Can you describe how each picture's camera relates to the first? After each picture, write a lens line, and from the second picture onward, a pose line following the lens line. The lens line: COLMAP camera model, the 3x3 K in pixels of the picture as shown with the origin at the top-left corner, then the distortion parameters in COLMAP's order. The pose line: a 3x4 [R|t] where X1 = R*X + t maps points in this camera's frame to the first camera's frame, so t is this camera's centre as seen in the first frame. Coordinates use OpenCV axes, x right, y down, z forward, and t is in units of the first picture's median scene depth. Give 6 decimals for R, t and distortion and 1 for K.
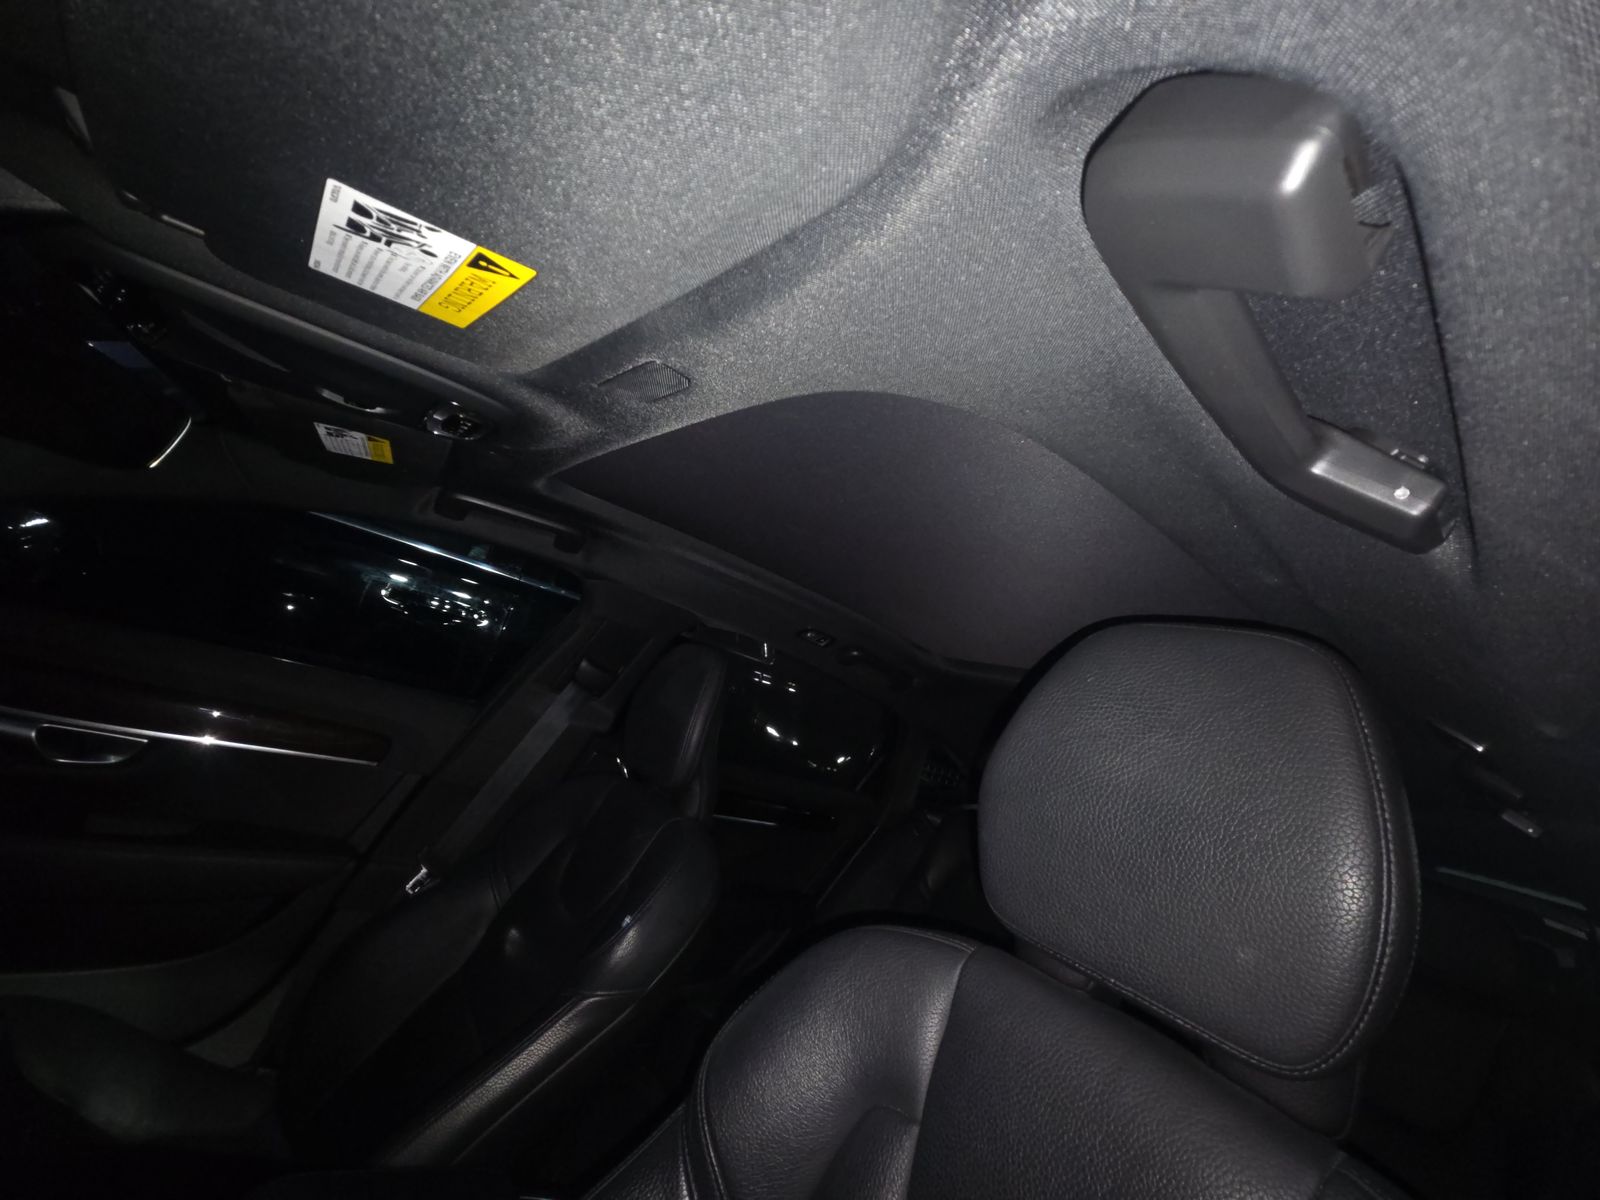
lens RADIAL K [[644.3, 0, 800.0], [0, 644.3, 600.0], [0, 0, 1]] dist [0.001162, 0.000076]
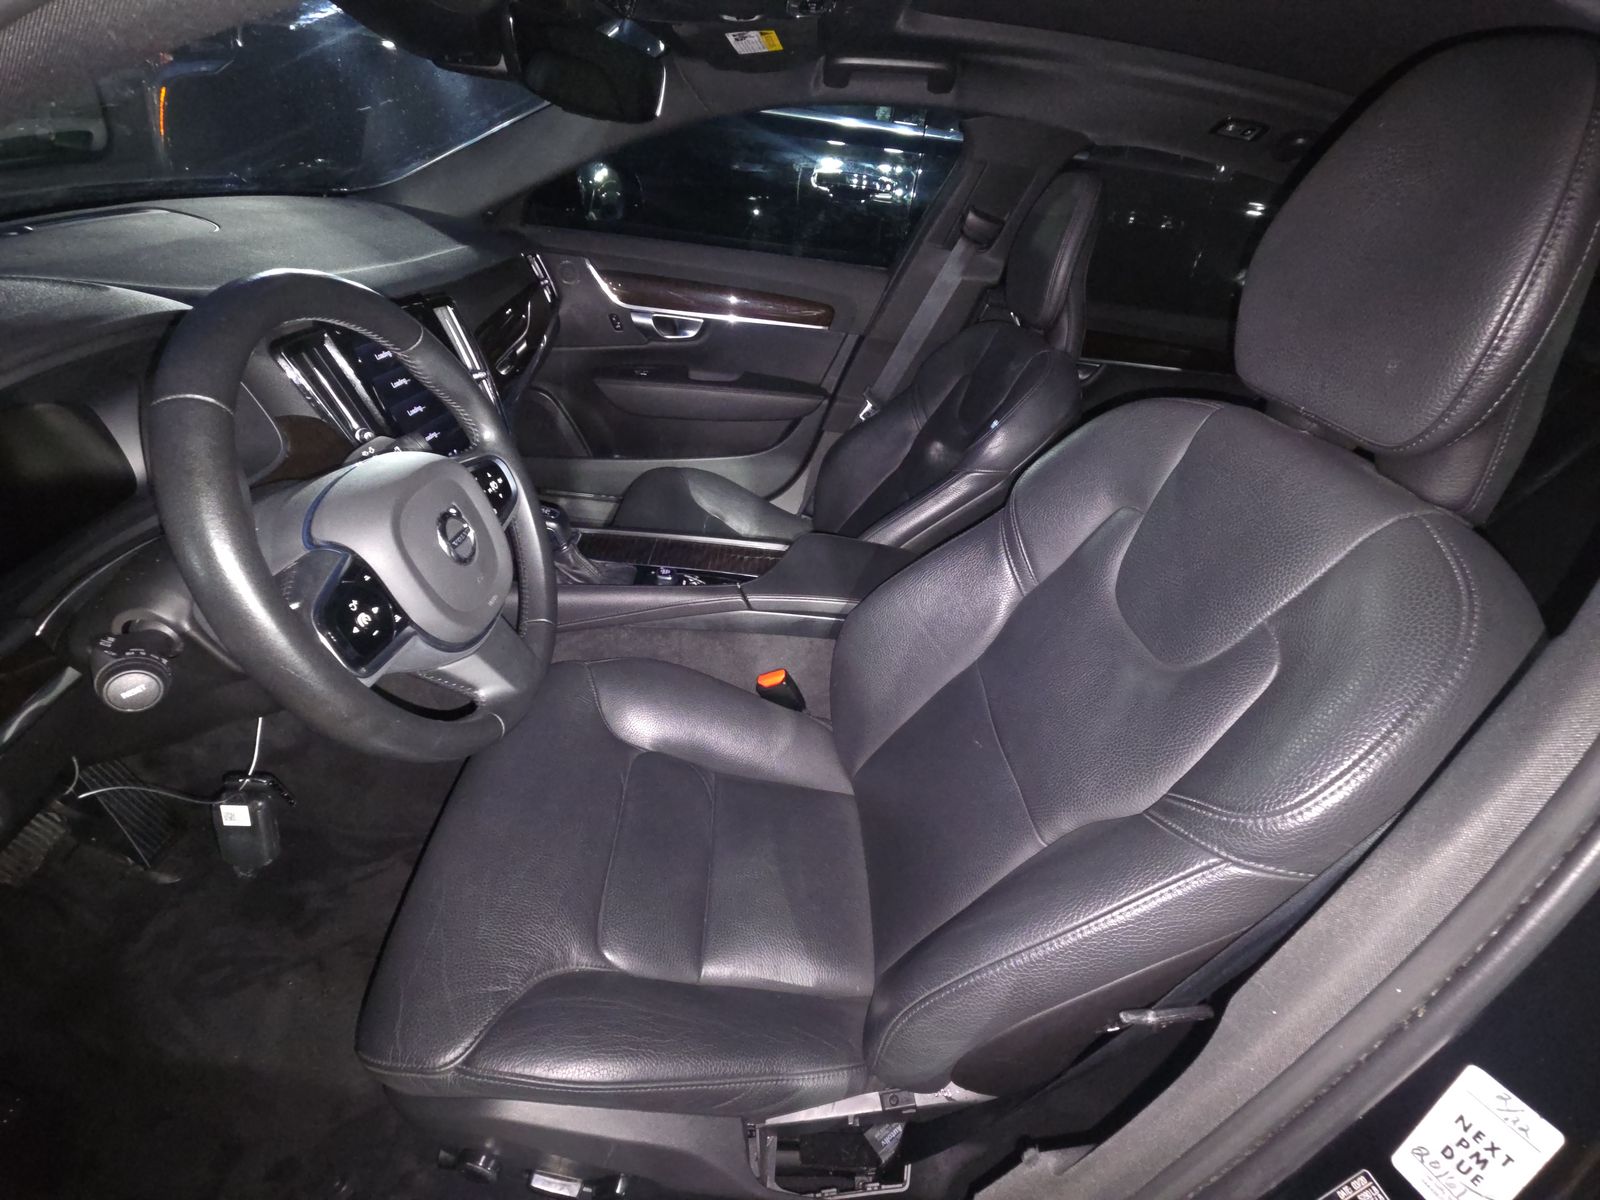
lens RADIAL K [[644.3, 0, 800.0], [0, 644.3, 600.0], [0, 0, 1]] dist [0.001162, 0.000076]
pose [[0.801361, 0.162486, -0.575690, 0.163879], [0.204298, 0.830189, 0.518700, 0.014920], [0.562213, -0.533278, 0.632085, -0.187551]]
